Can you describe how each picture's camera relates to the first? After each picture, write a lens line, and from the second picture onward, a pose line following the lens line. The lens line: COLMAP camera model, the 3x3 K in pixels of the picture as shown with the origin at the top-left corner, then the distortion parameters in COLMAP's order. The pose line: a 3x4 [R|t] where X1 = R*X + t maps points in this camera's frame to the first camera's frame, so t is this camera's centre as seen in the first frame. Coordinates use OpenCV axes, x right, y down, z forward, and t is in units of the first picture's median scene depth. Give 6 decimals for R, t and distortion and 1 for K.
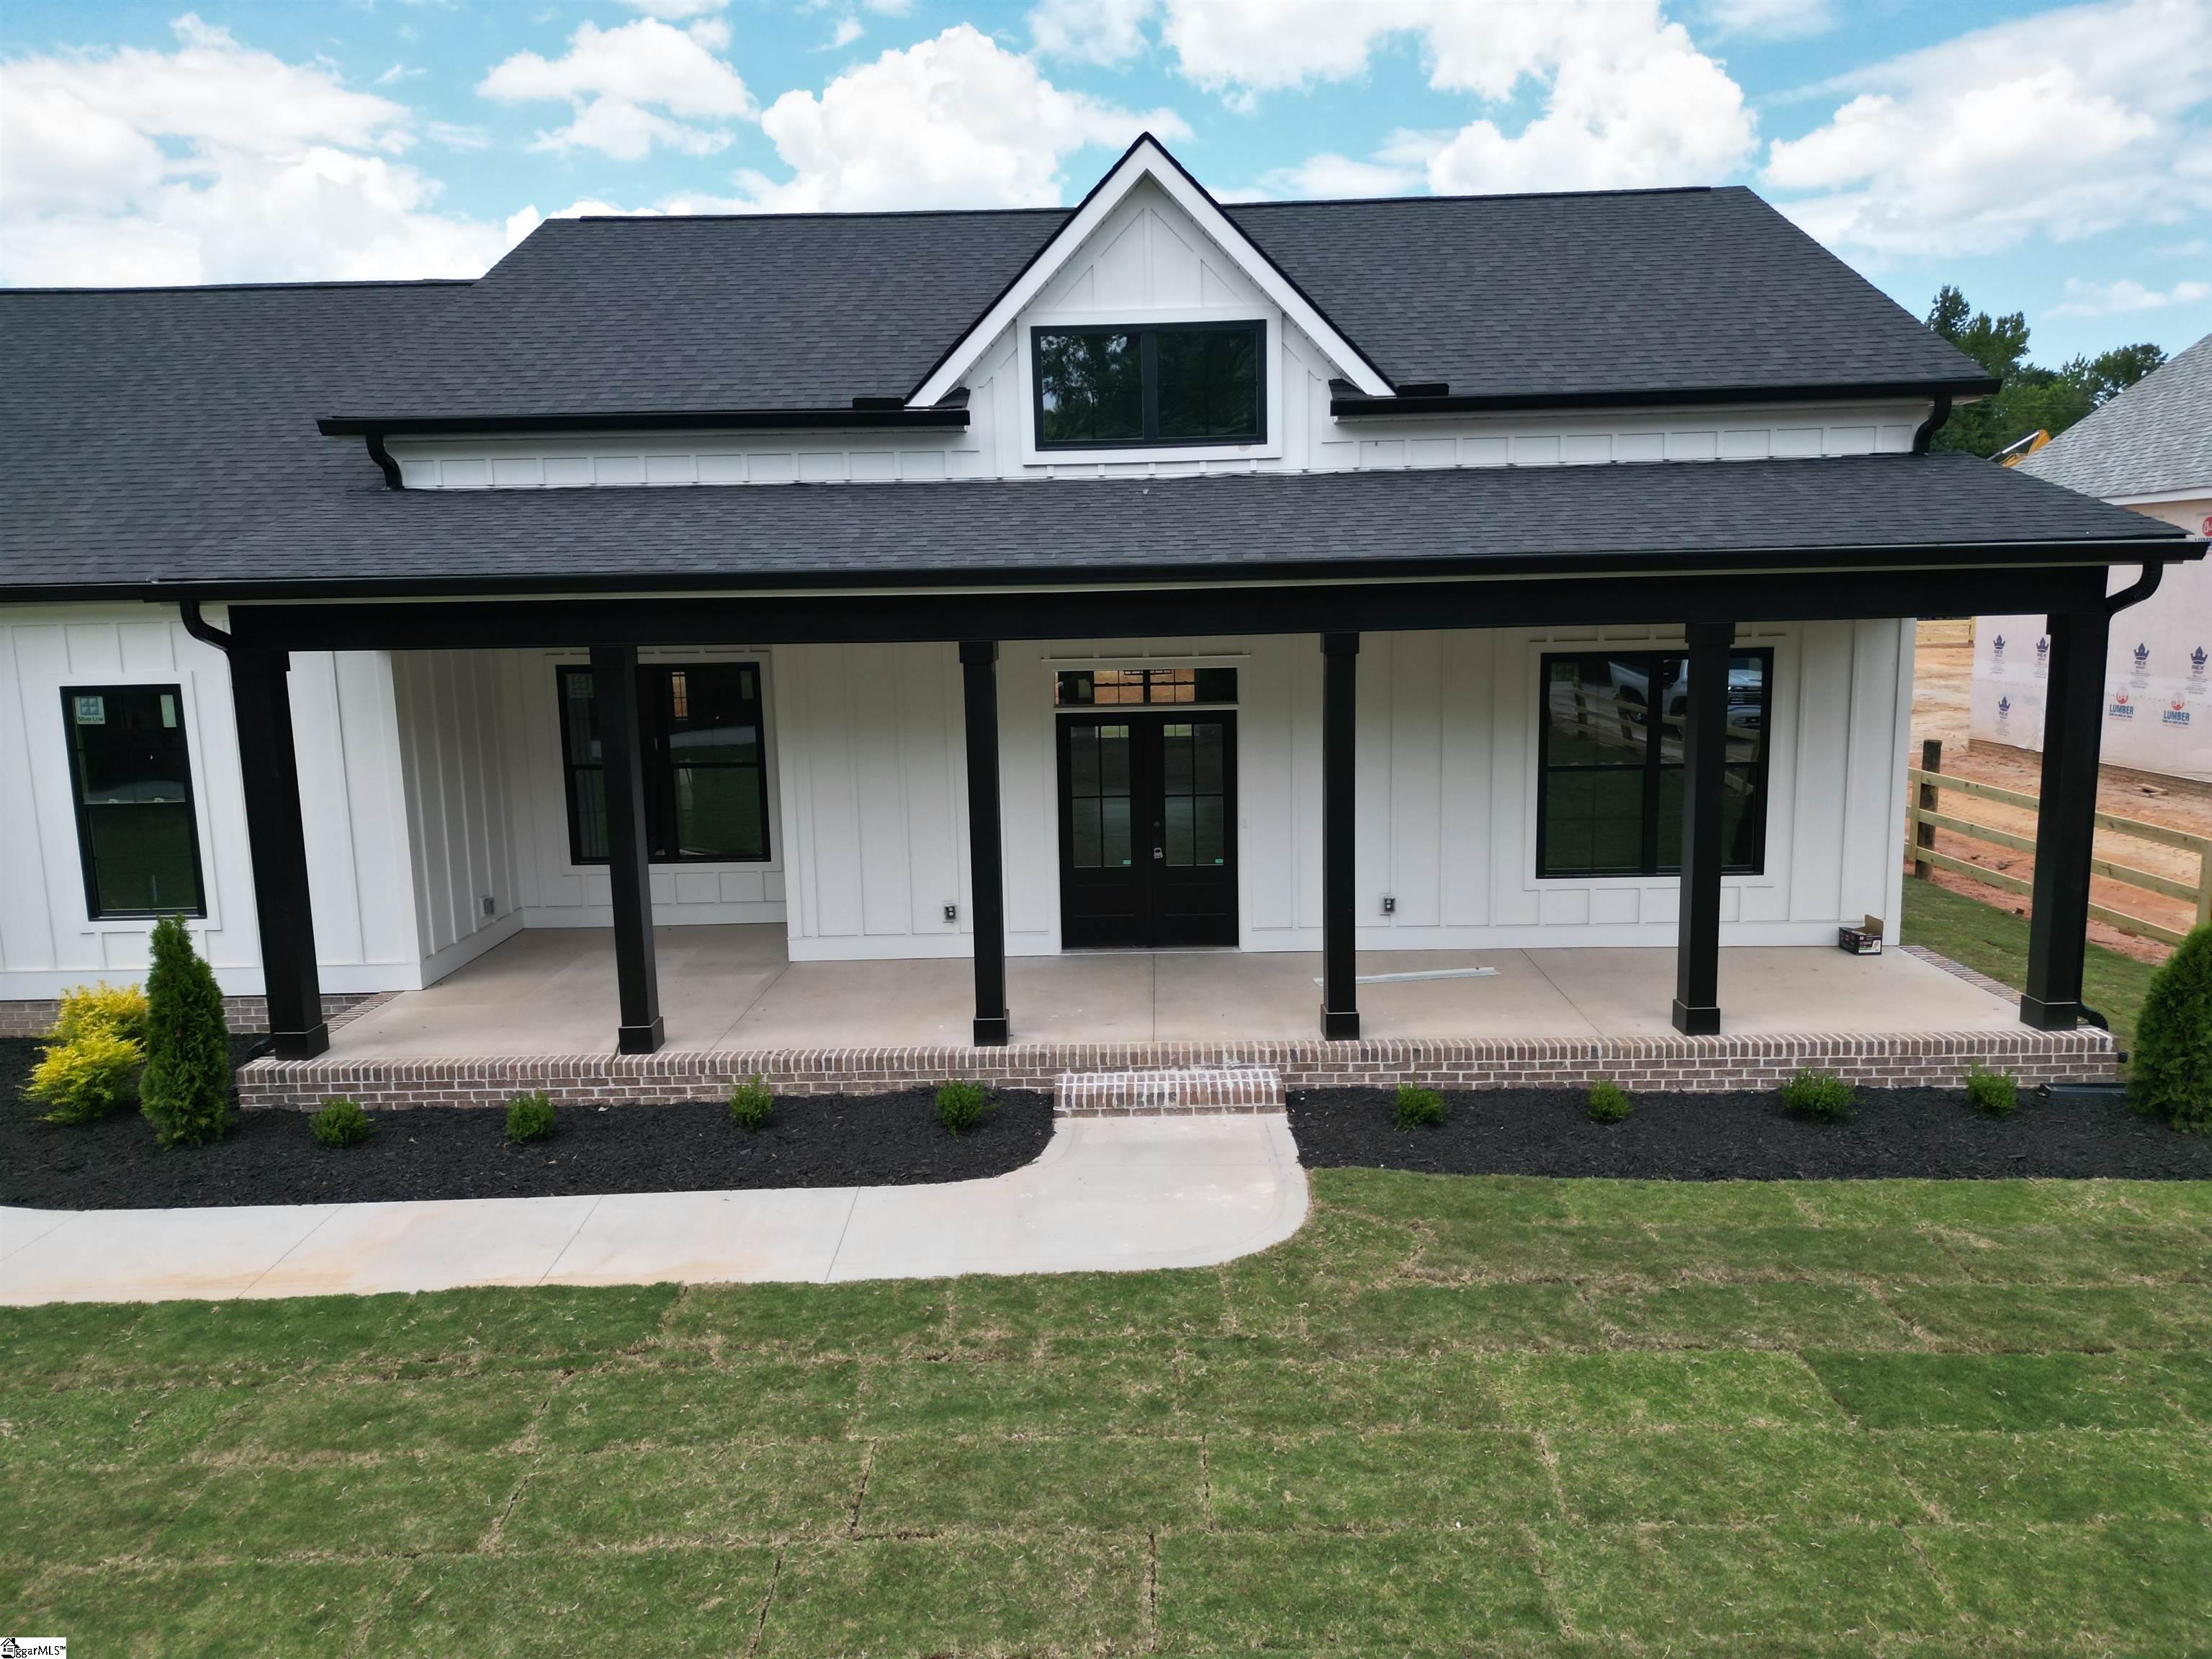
lens RADIAL K [[1573.8, 0, 1115.5], [0, 1573.8, 826.9], [0, 0, 1]] dist [0.022851, -0.002529]
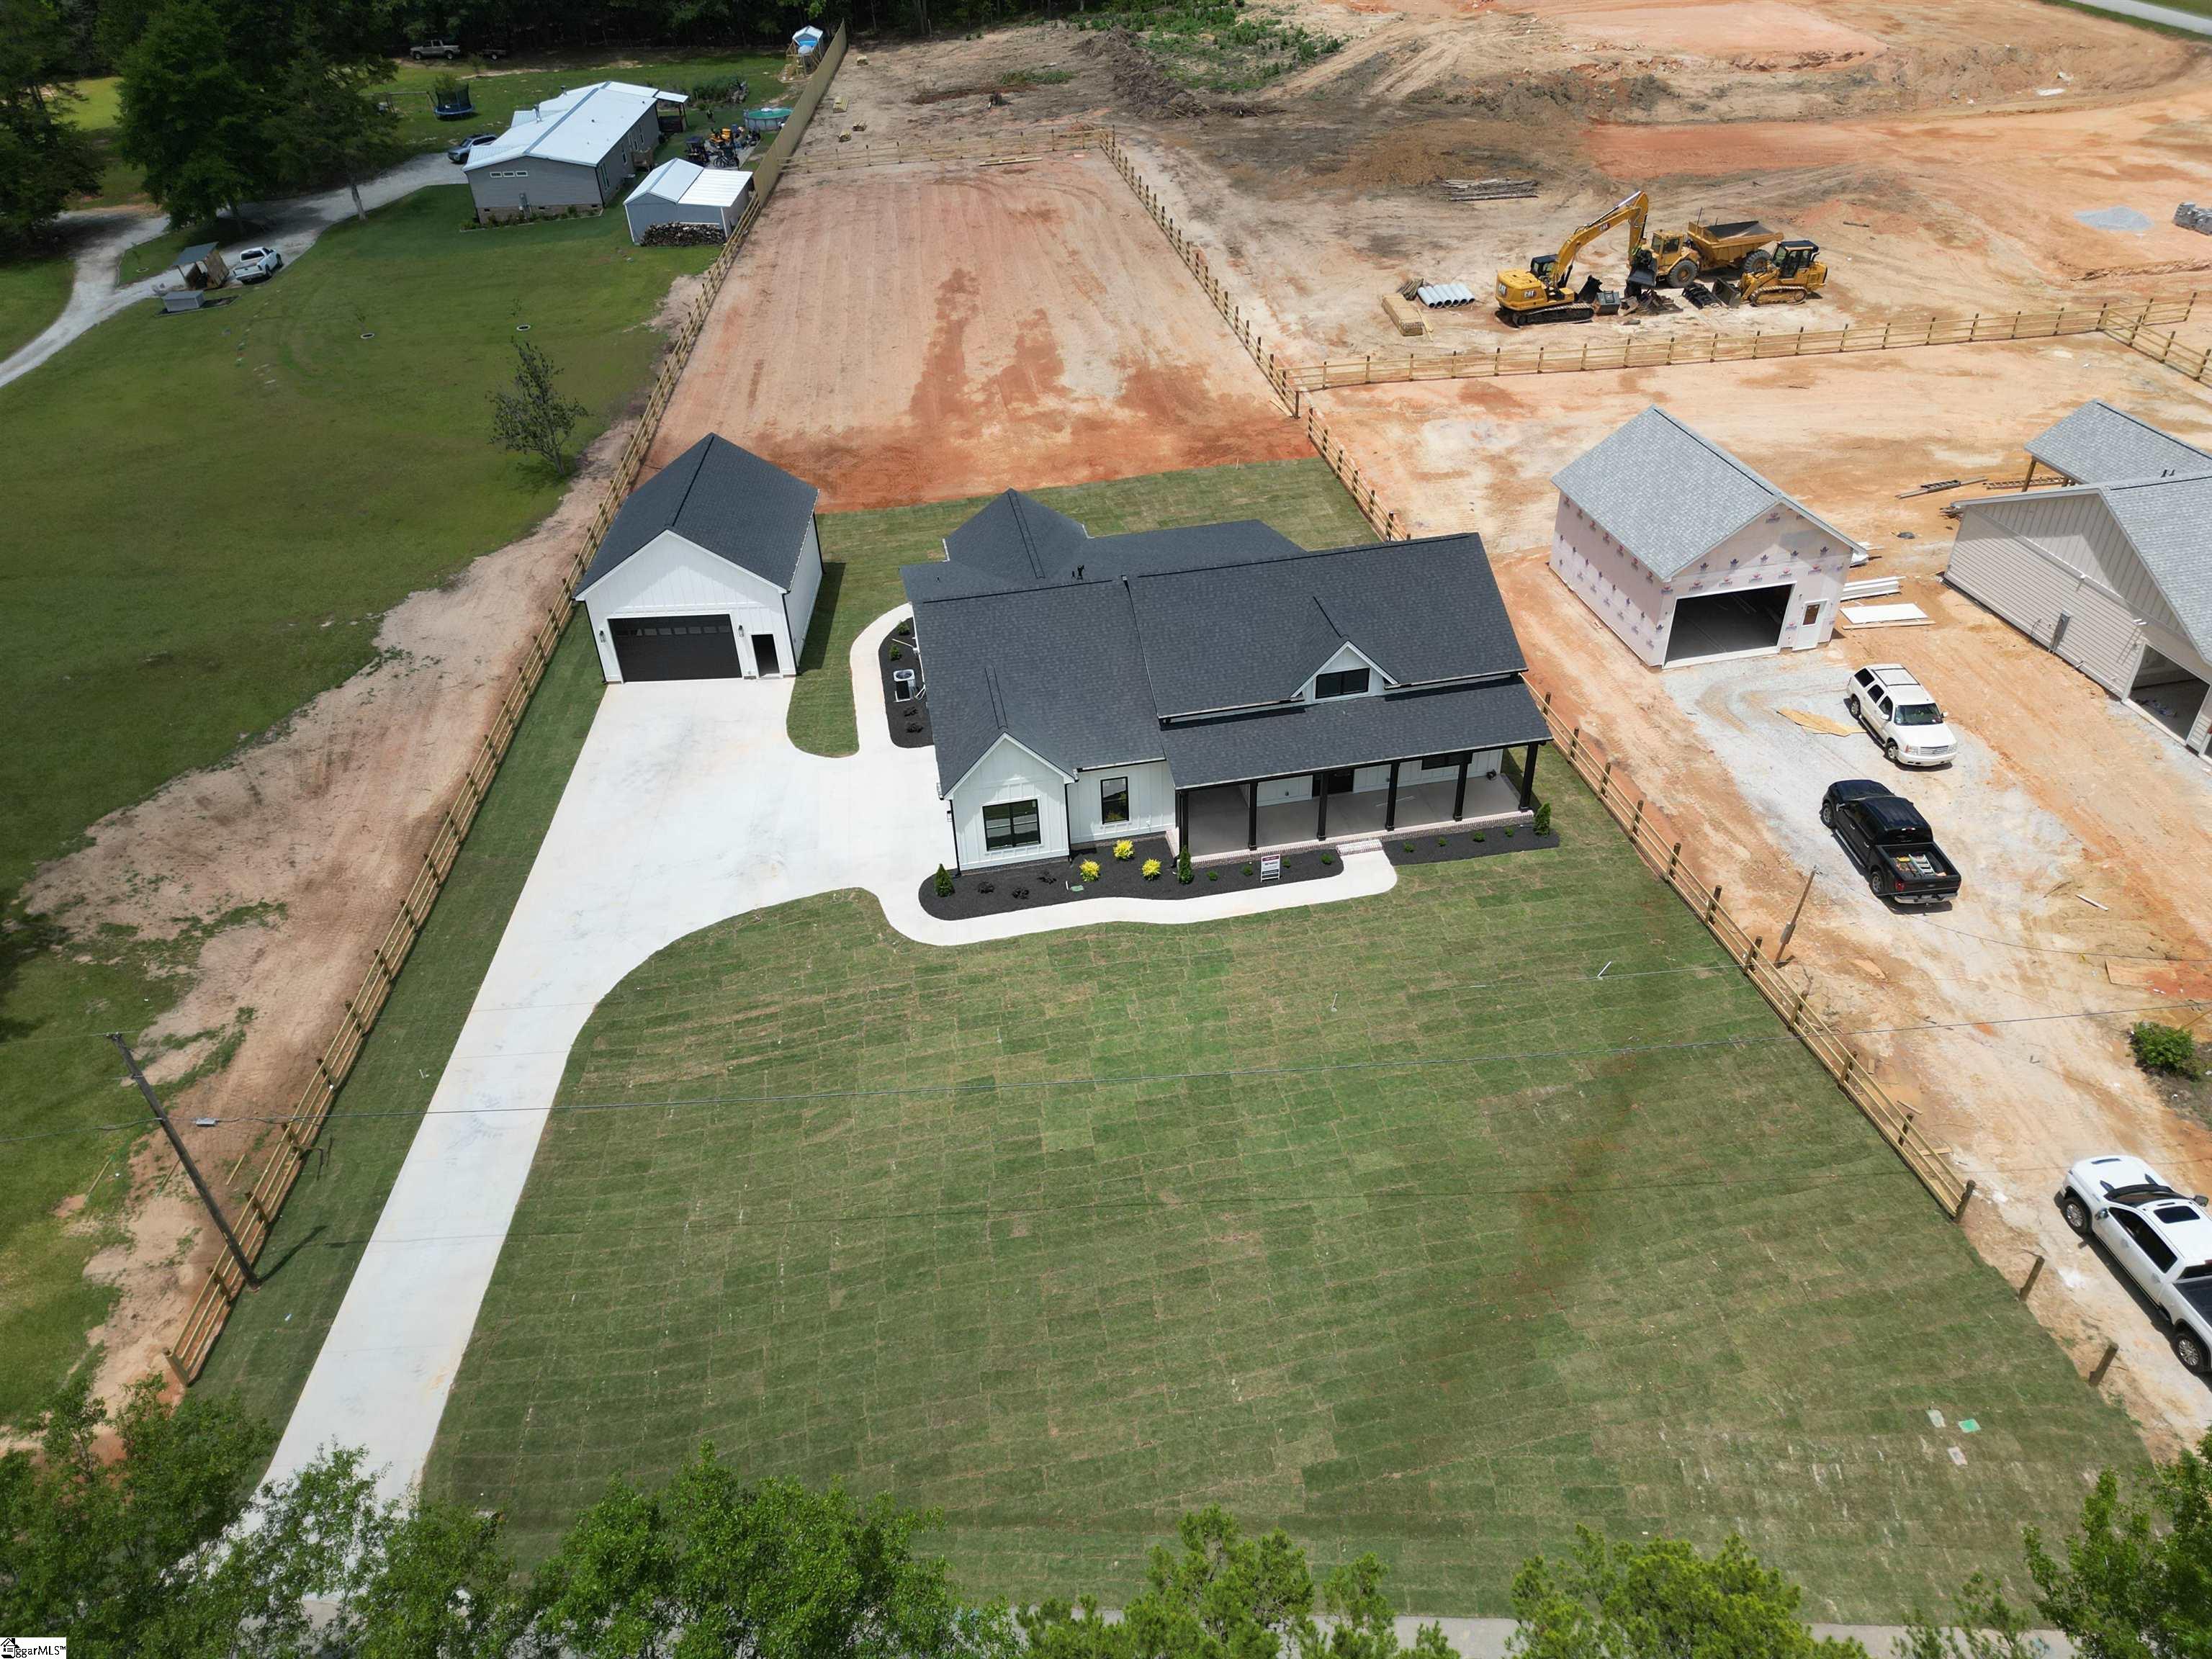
lens RADIAL K [[1573.8, 0, 1115.5], [0, 1573.8, 826.9], [0, 0, 1]] dist [0.022851, -0.002529]
pose [[0.980037, -0.122955, 0.156236, -1.320107], [0.042755, 0.897787, 0.438350, -1.864038], [-0.194164, -0.422920, 0.885121, -2.877264]]
